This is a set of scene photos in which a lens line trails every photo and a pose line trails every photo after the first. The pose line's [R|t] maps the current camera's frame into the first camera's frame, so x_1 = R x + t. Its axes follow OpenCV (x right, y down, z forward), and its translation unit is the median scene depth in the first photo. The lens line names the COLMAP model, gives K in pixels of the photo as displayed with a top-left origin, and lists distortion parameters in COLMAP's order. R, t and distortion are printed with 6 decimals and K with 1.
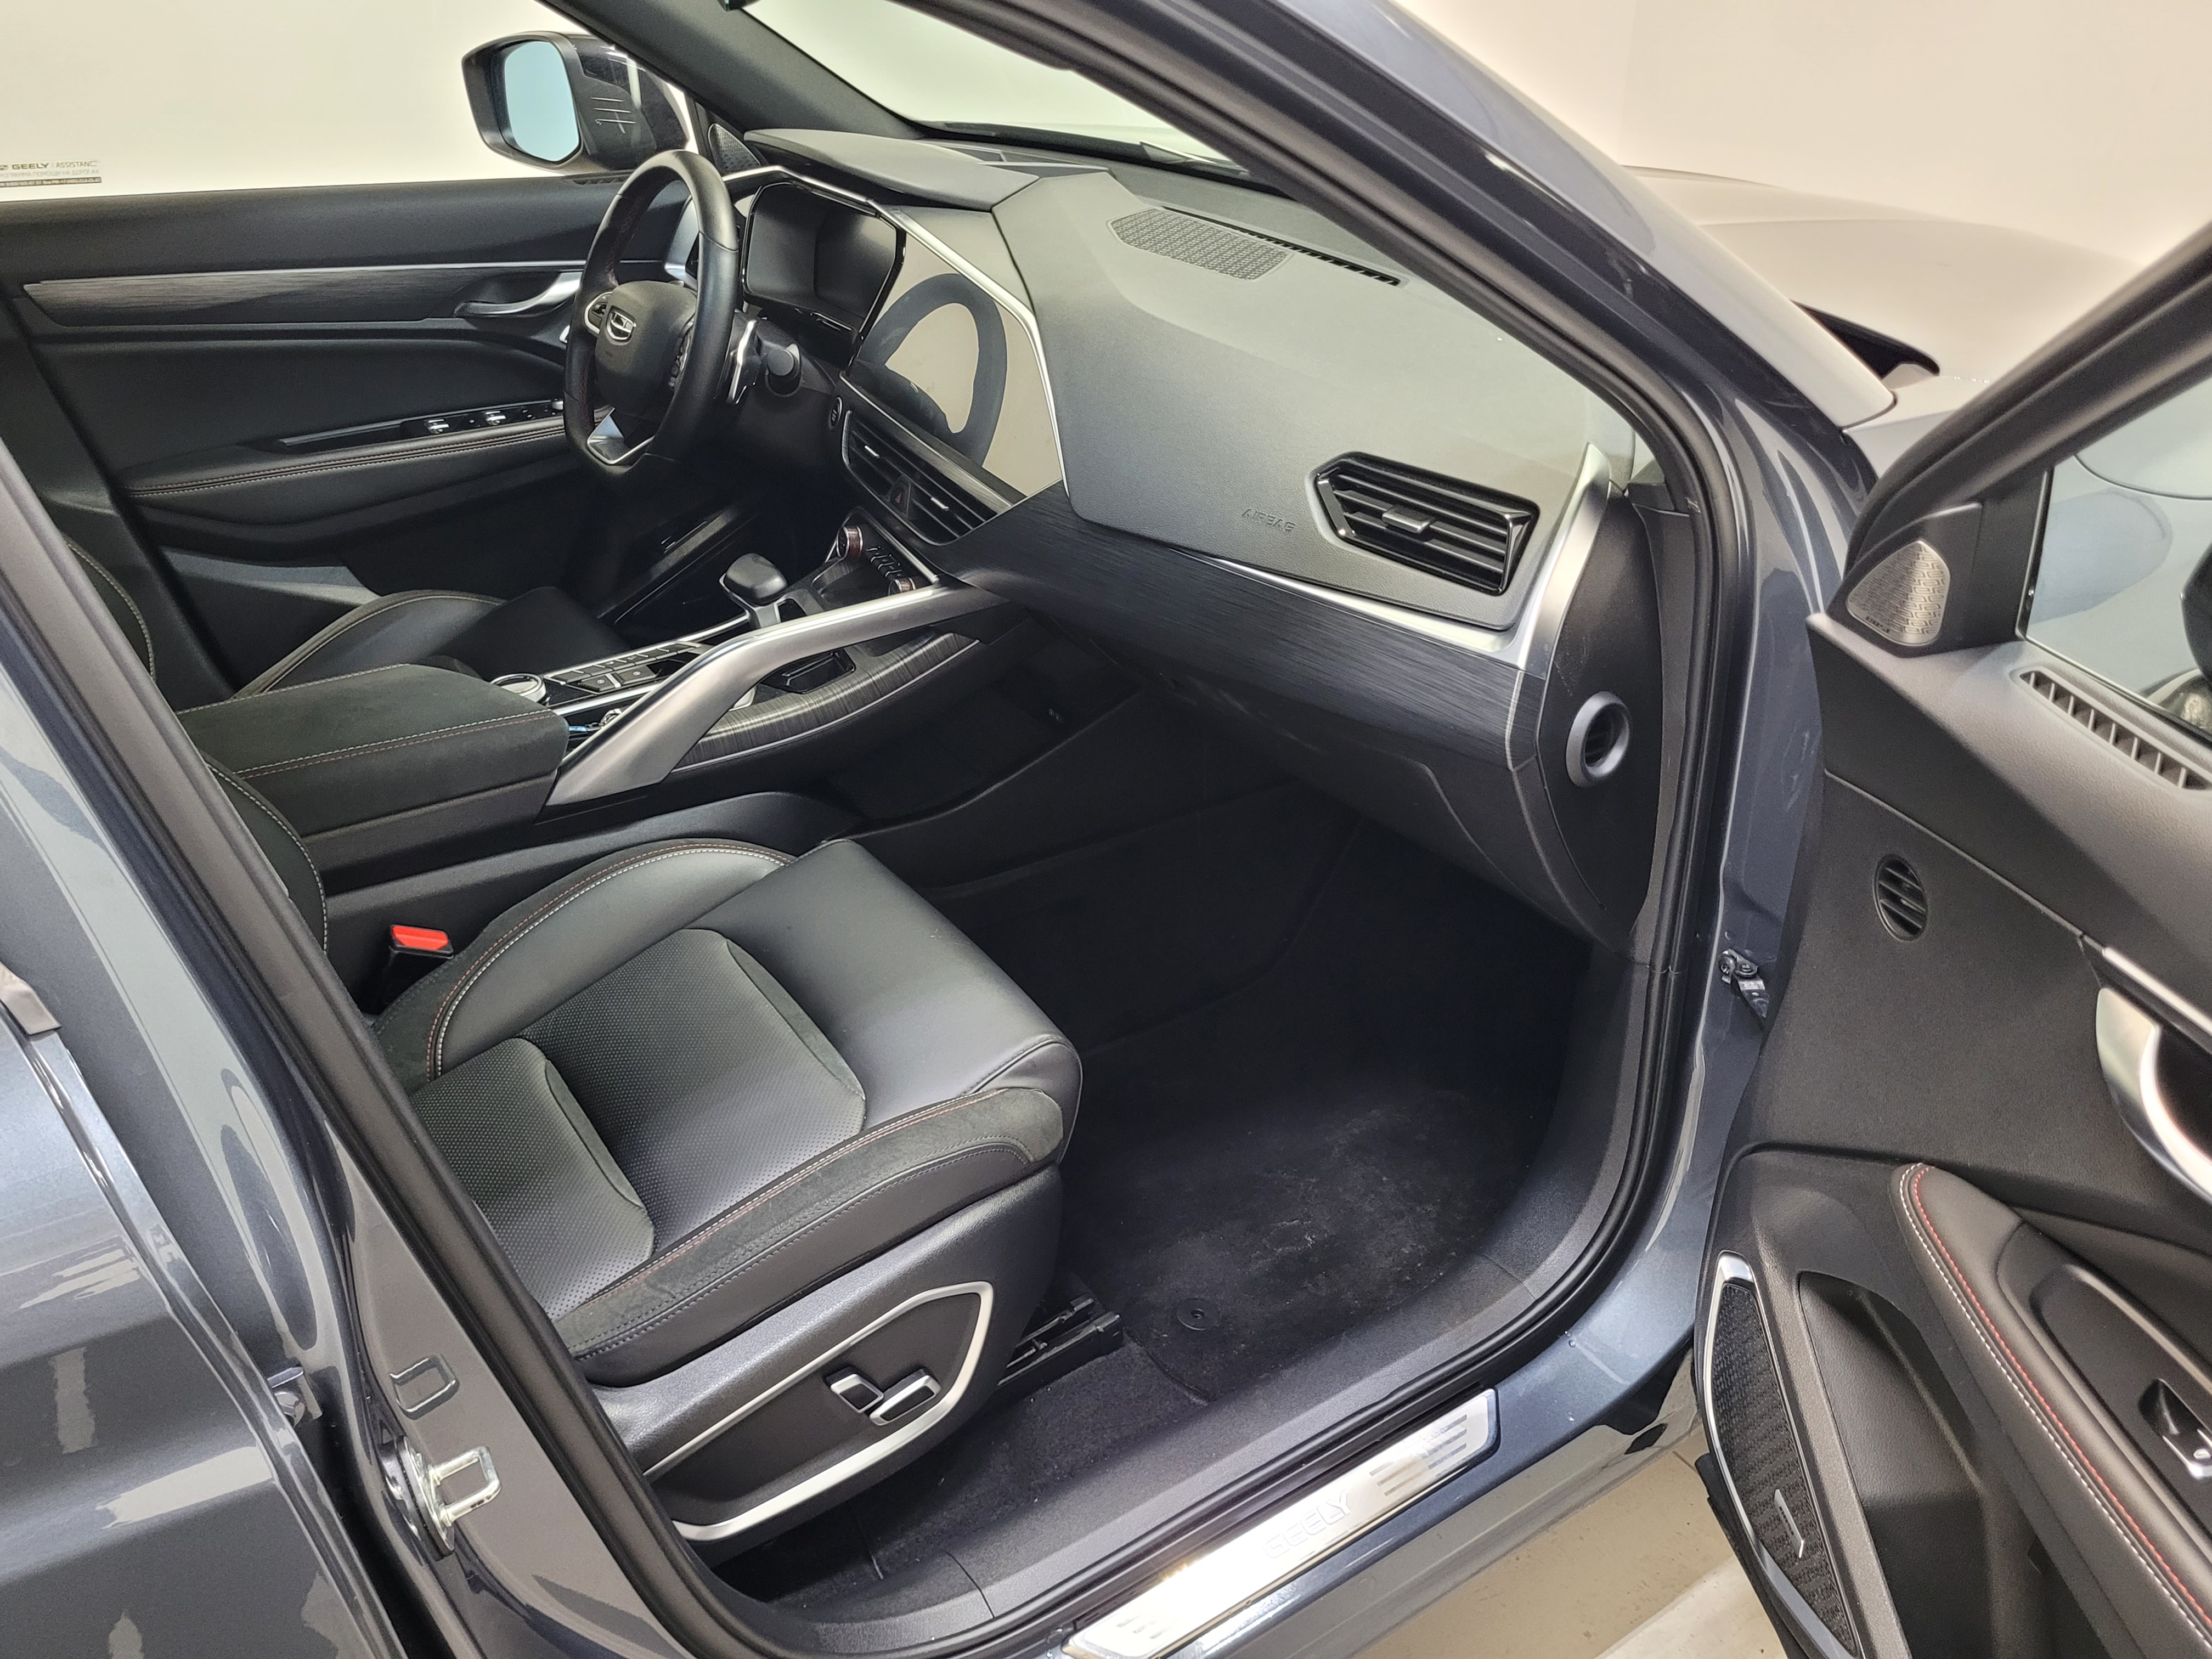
lens RADIAL K [[1707.3, 0, 1103.7], [0, 1707.3, 814.3], [0, 0, 1]] dist [0.013456, -0.002189]
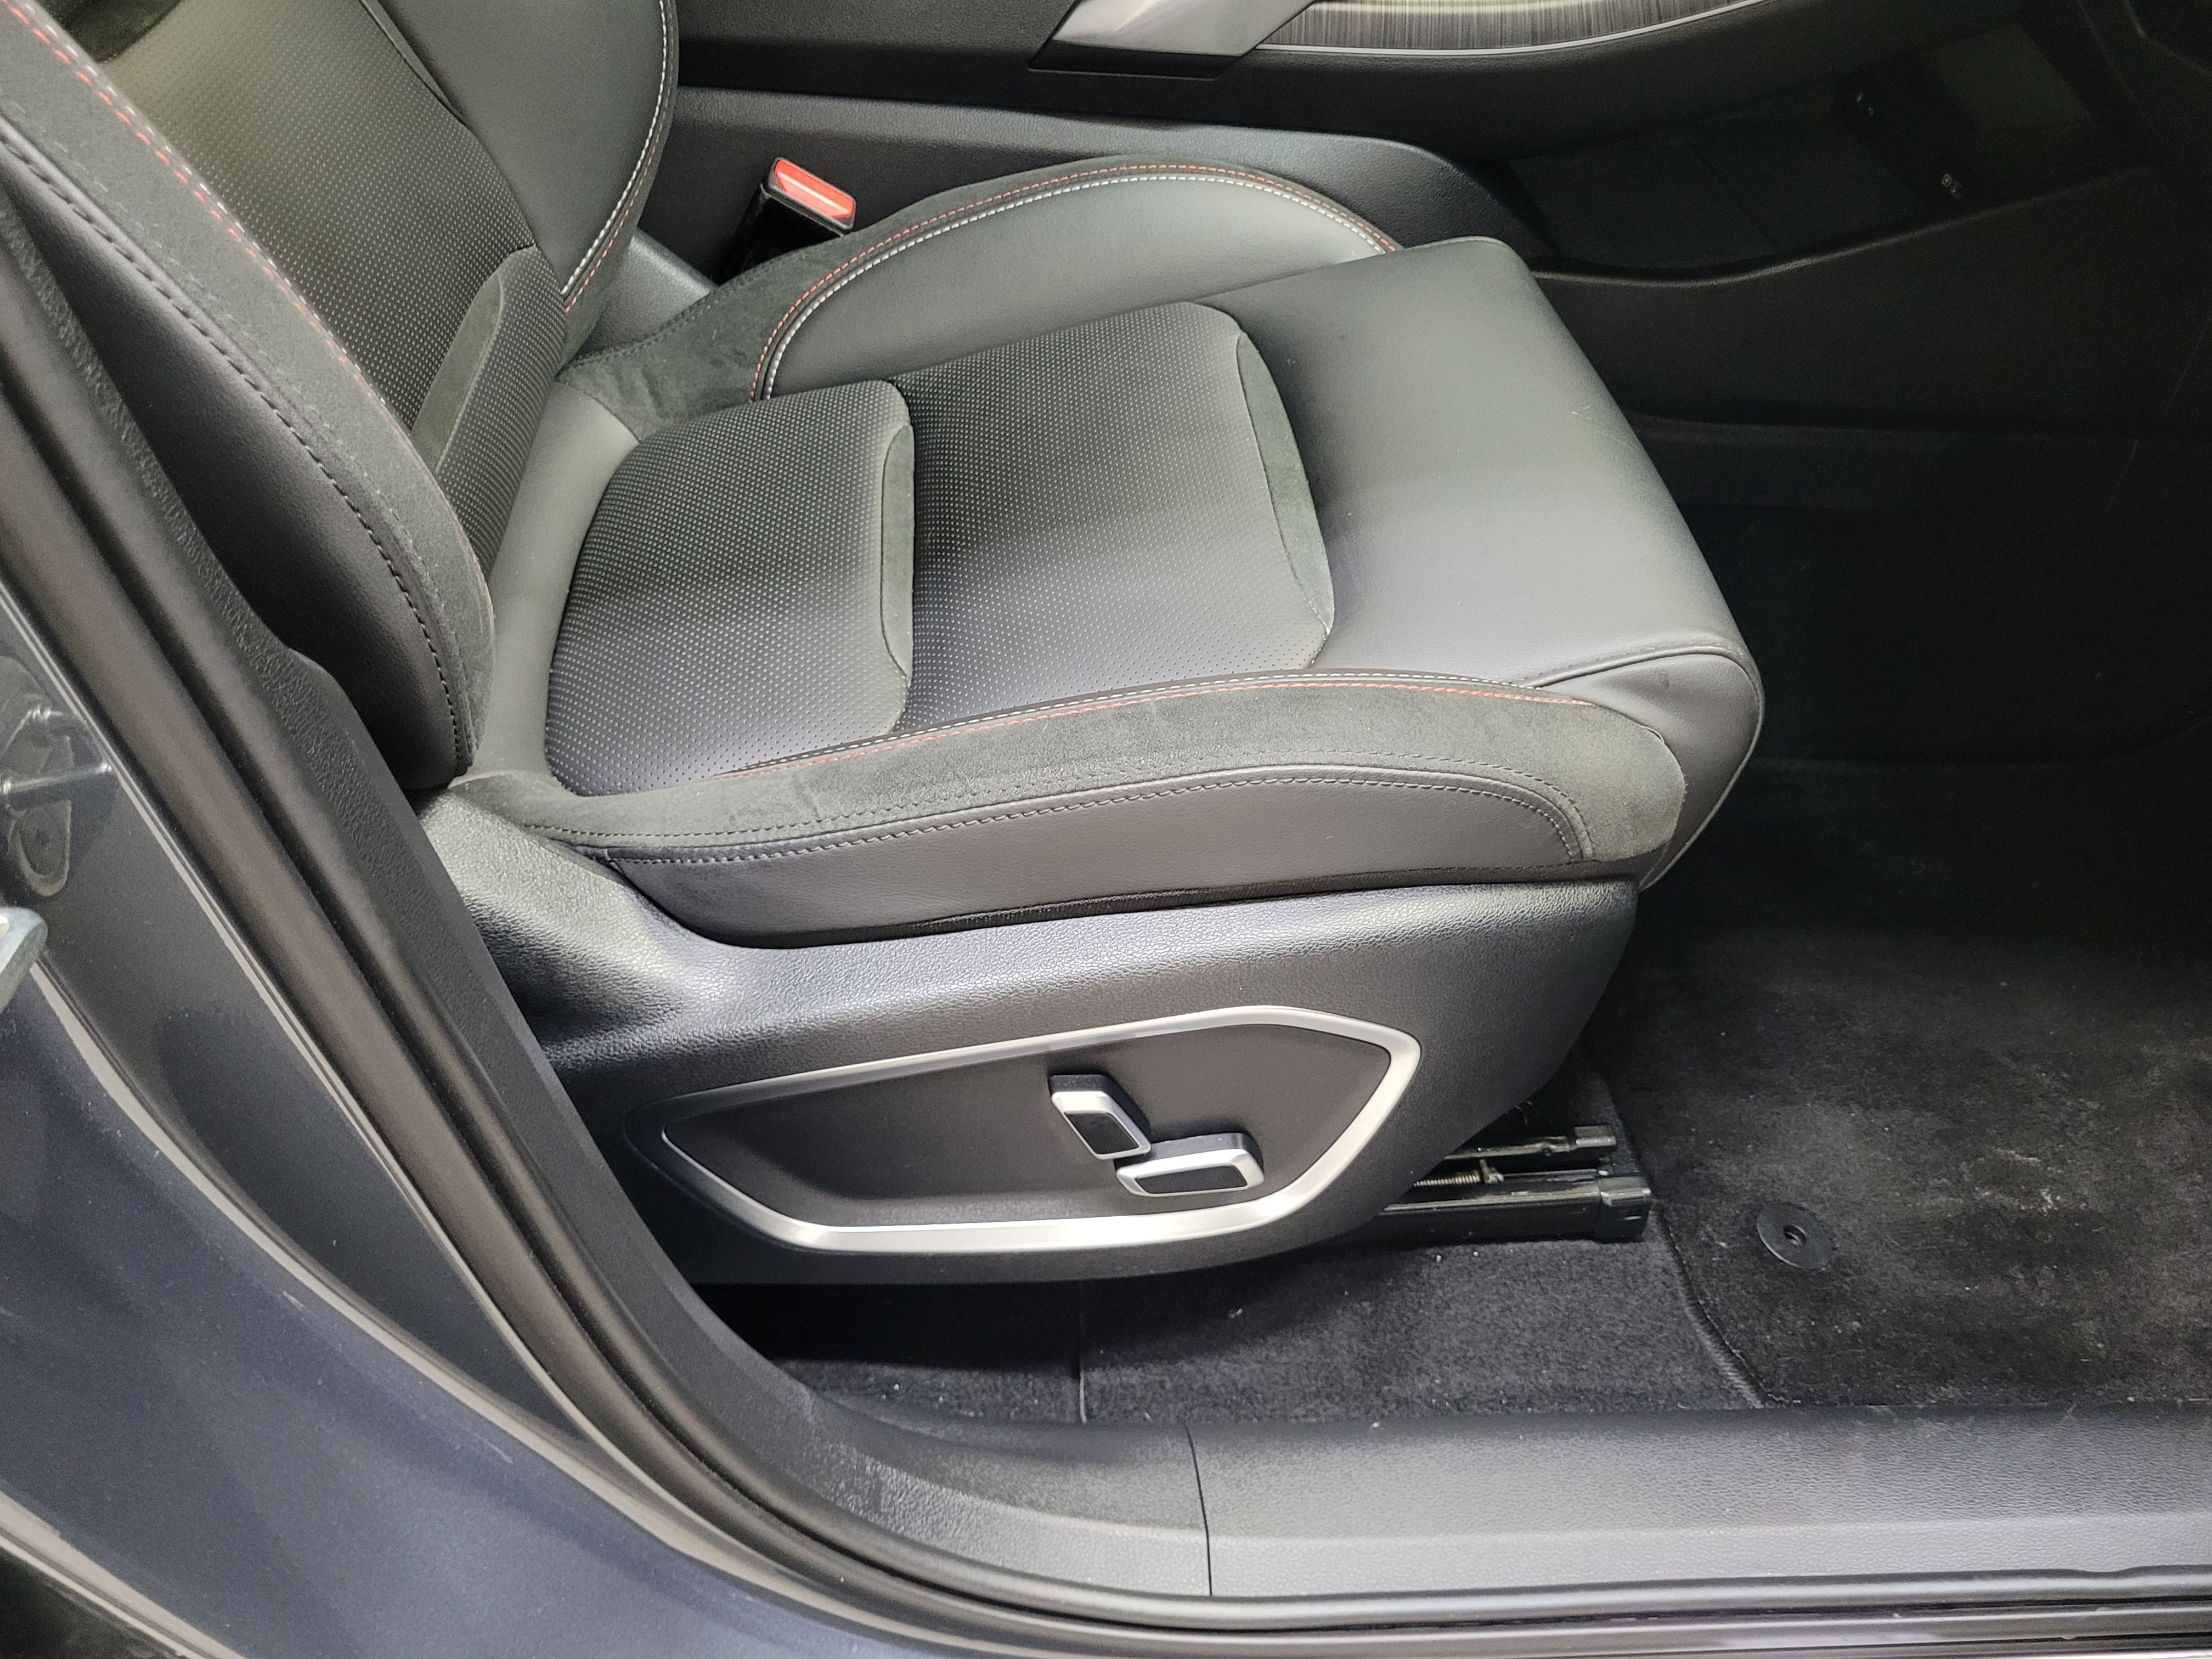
lens RADIAL K [[1707.3, 0, 1103.7], [0, 1707.3, 814.3], [0, 0, 1]] dist [0.013456, -0.002189]
pose [[0.862845, 0.366337, -0.348275, 0.004666], [-0.292735, 0.923866, 0.246533, 0.102720], [0.412073, -0.110768, 0.904393, 0.459927]]
